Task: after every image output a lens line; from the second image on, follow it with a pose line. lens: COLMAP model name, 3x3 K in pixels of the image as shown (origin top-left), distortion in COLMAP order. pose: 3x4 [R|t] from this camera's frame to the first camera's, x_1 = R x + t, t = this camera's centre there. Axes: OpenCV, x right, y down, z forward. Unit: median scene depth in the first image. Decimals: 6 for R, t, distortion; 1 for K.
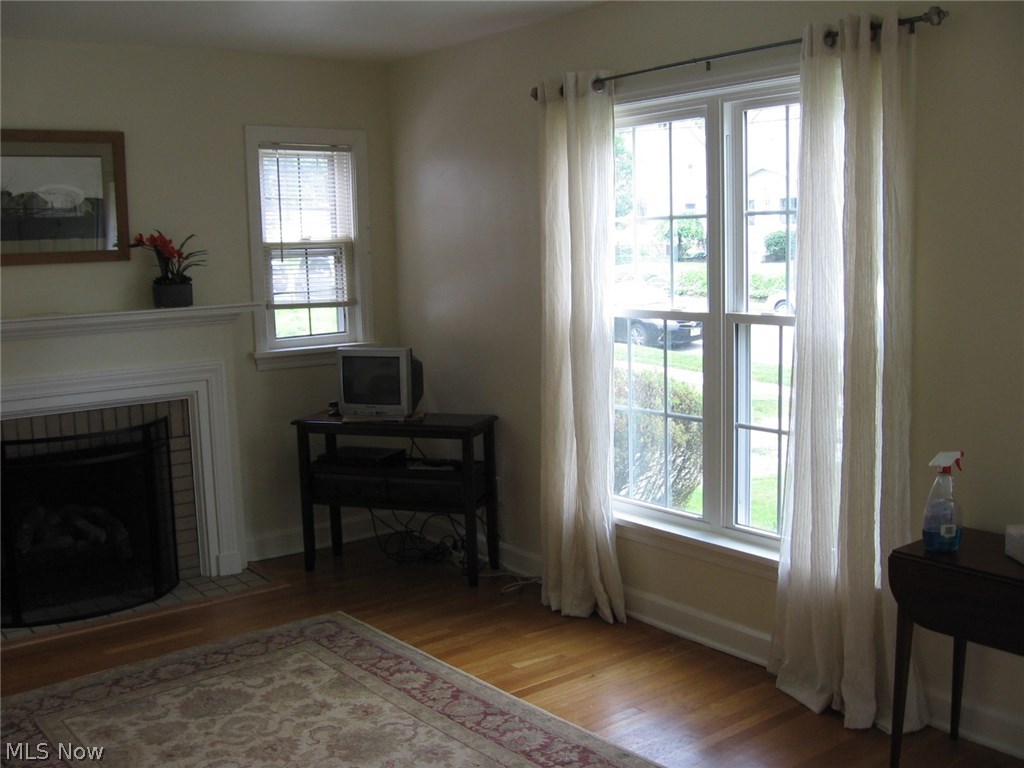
lens RADIAL K [[1060.1, 0, 507.2], [0, 1060.1, 389.2], [0, 0, 1]] dist [-0.131546, 0.054773]
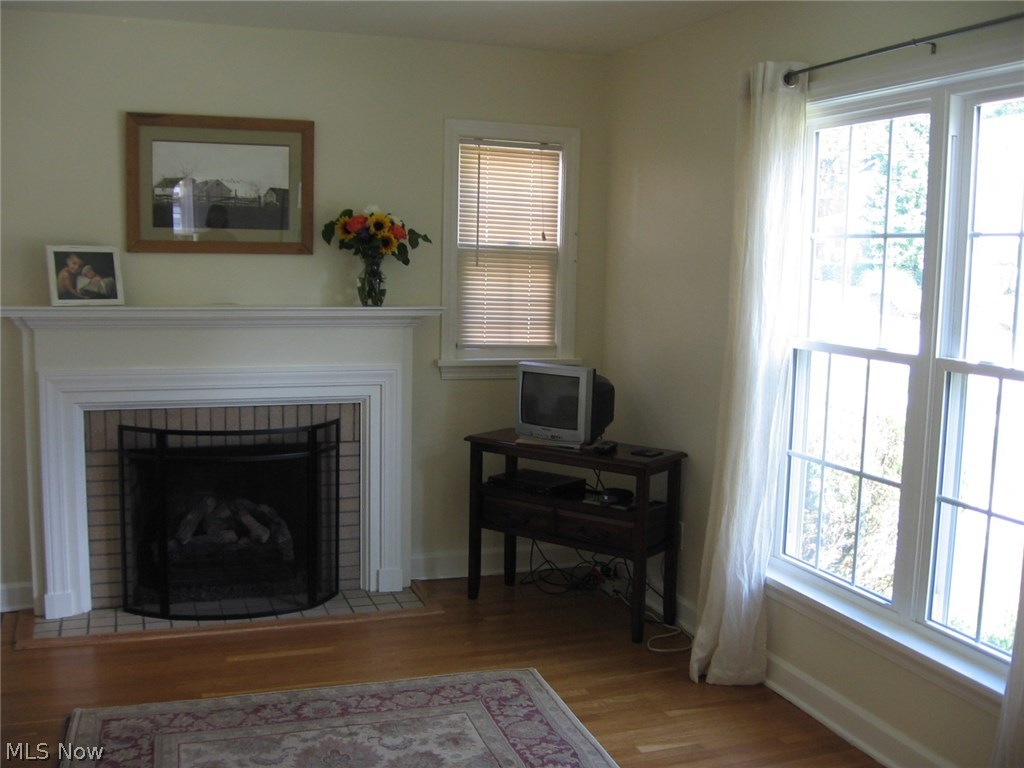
lens RADIAL K [[1060.1, 0, 507.2], [0, 1060.1, 389.2], [0, 0, 1]] dist [-0.131546, 0.054773]
pose [[0.953146, 0.083467, -0.290768, 0.104152], [-0.086523, 0.996247, 0.002356, -0.017633], [0.289874, 0.022912, 0.956791, 0.122955]]
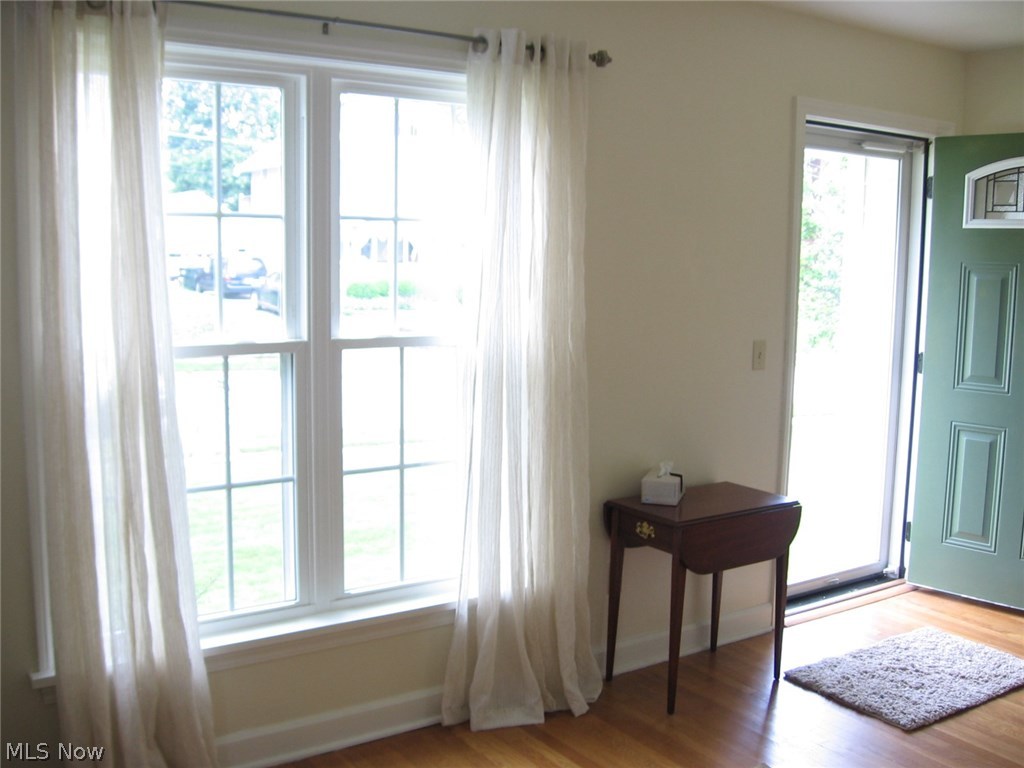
lens RADIAL K [[1060.1, 0, 507.2], [0, 1060.1, 389.2], [0, 0, 1]] dist [-0.131546, 0.054773]
pose [[0.054102, -0.106073, 0.992885, -0.484791], [0.117449, 0.988116, 0.099163, -0.080590], [-0.991604, 0.111248, 0.065917, 0.665898]]
